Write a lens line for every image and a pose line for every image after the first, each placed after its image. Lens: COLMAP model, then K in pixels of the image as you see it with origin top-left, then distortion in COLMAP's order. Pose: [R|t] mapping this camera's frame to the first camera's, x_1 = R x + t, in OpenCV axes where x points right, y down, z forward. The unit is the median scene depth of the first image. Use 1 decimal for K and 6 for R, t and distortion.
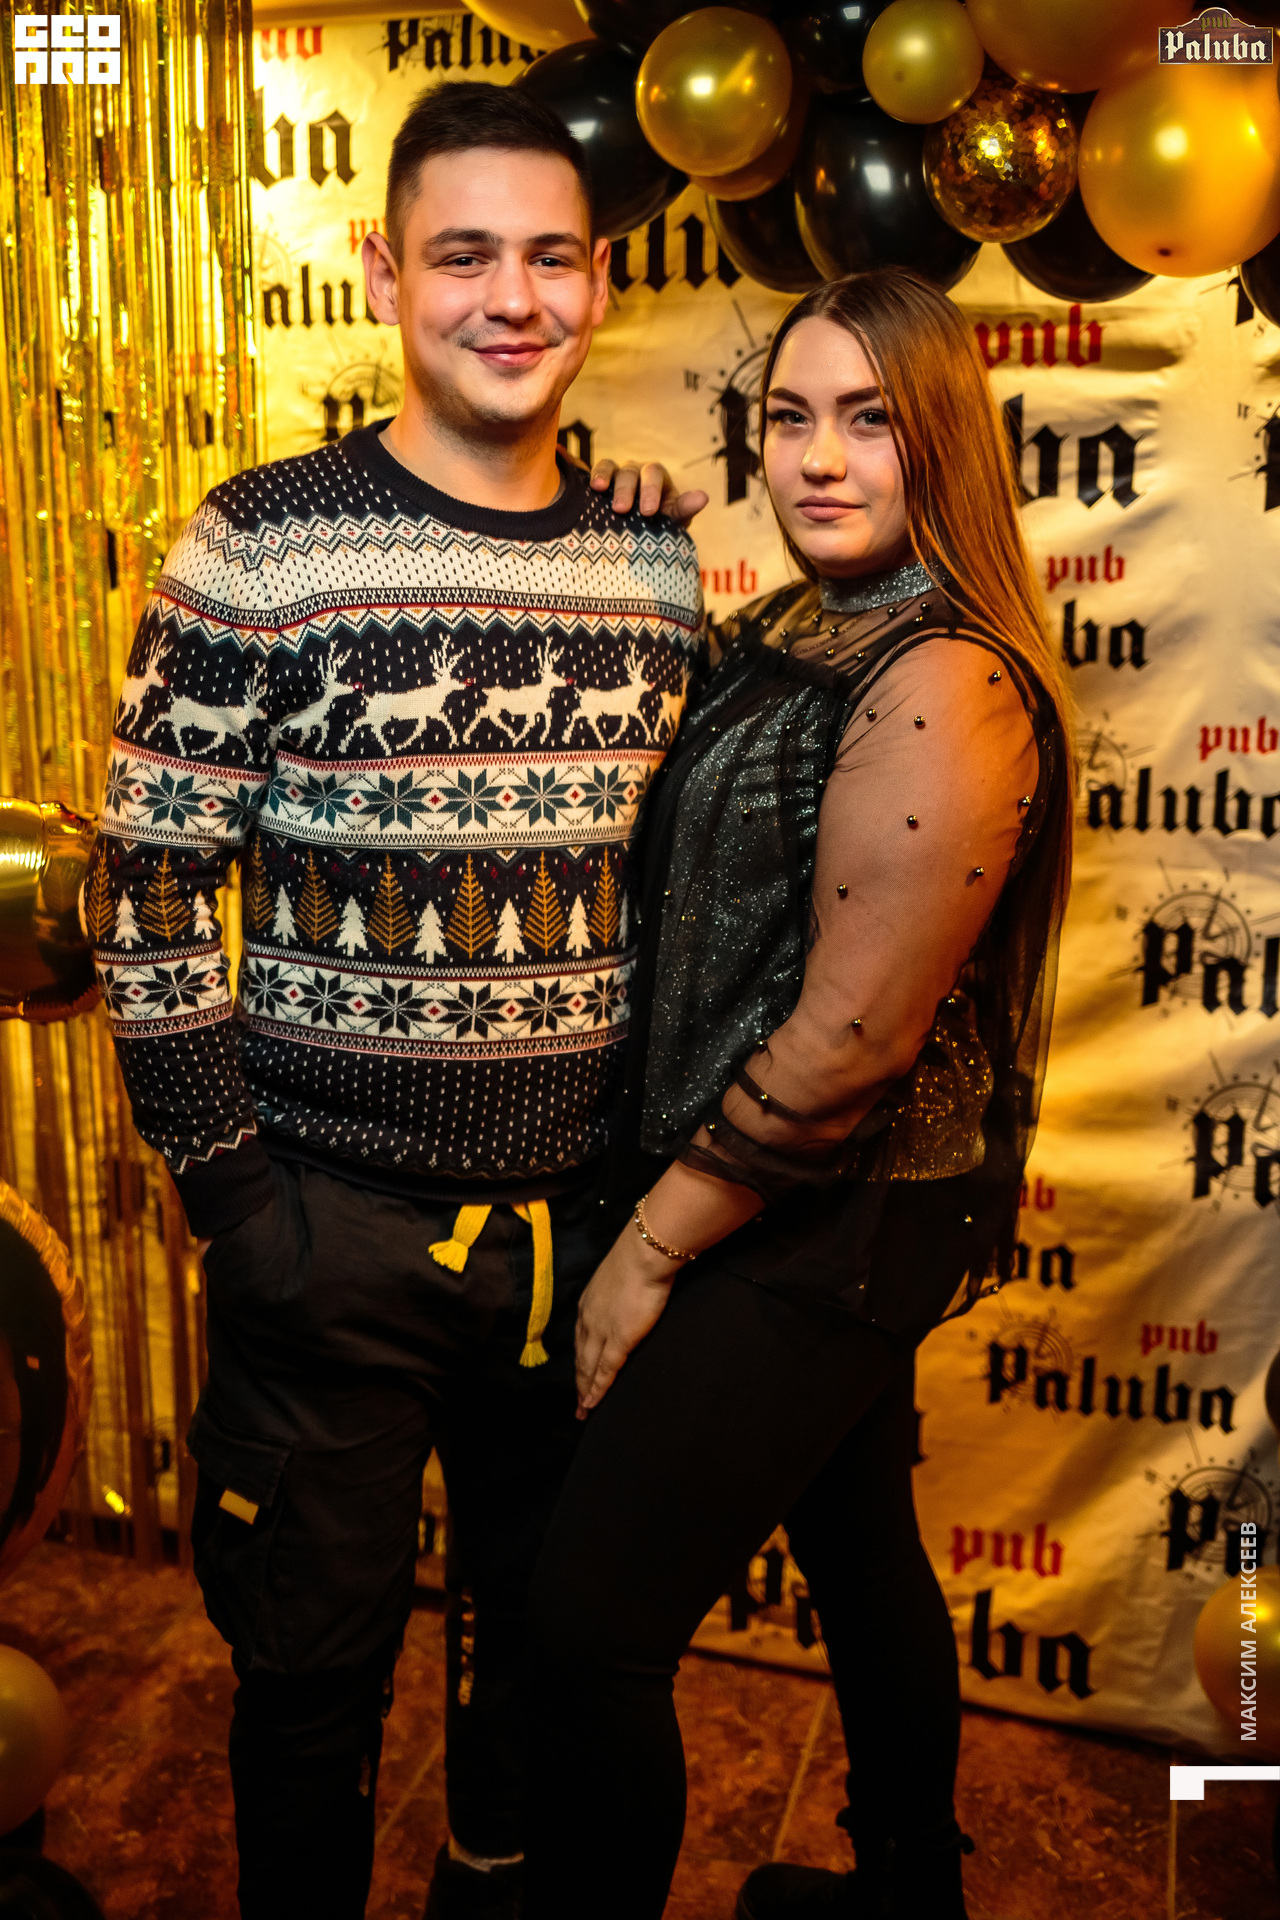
lens RADIAL K [[1846.6, 0, 639.8], [0, 1846.6, 946.1], [0, 0, 1]] dist [-0.041012, -0.018532]
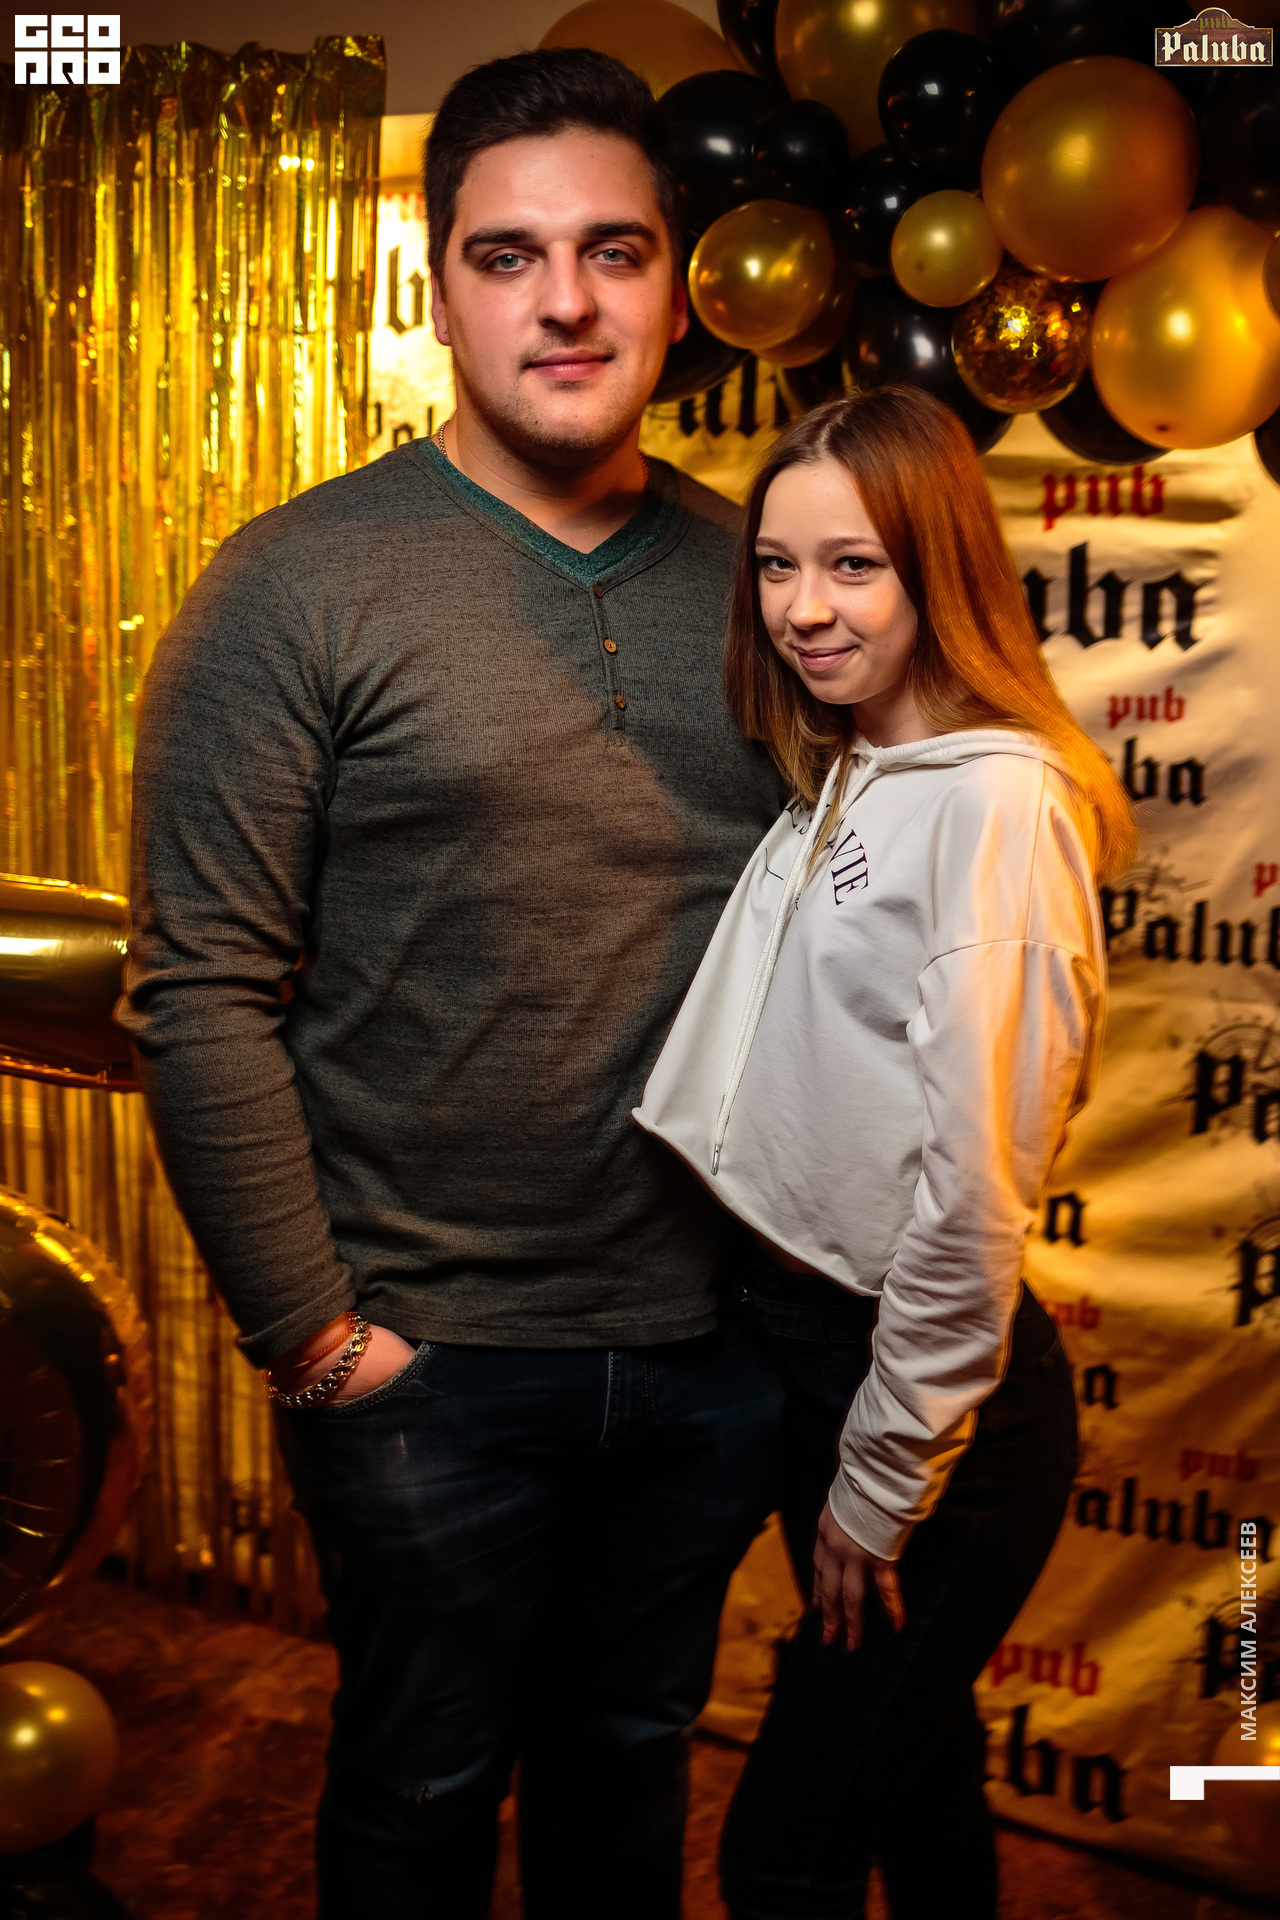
lens RADIAL K [[1896.7, 0, 643.7], [0, 1896.7, 947.2], [0, 0, 1]] dist [-0.059811, 0.022929]
pose [[0.993657, 0.043999, -0.103493, 0.074653], [-0.049863, 0.997253, -0.054772, 0.001864], [0.100799, 0.059585, 0.993121, -0.077787]]
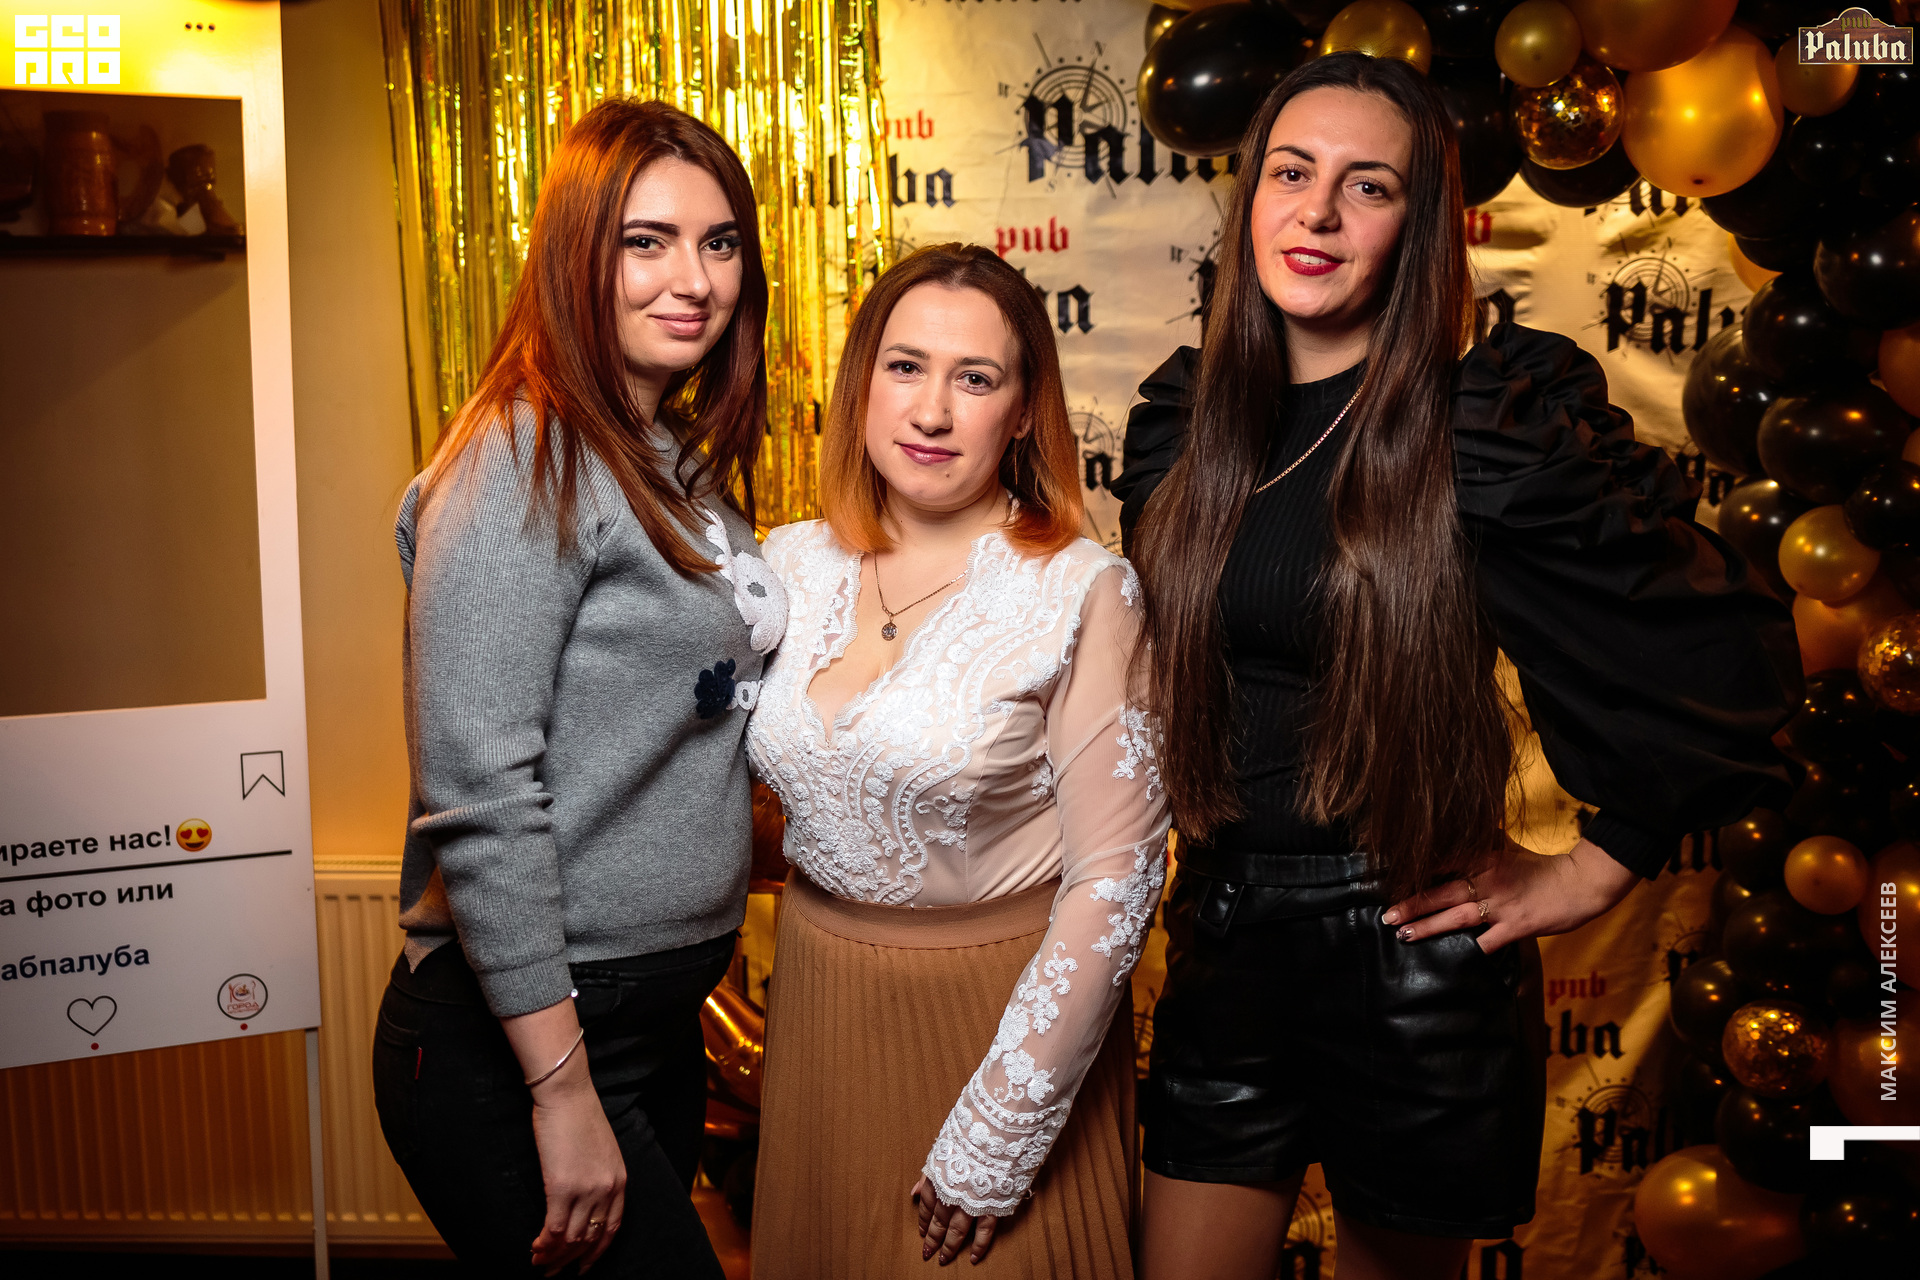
lens RADIAL K [[1896.7, 0, 948.6], [0, 1896.7, 649.9], [0, 0, 1]] dist [-0.059811, 0.022929]
pose [[0.959838, -0.058971, 0.274286, -0.484114], [0.077839, 0.995253, -0.058414, 0.021436], [-0.269540, 0.077418, 0.959872, -0.165155]]
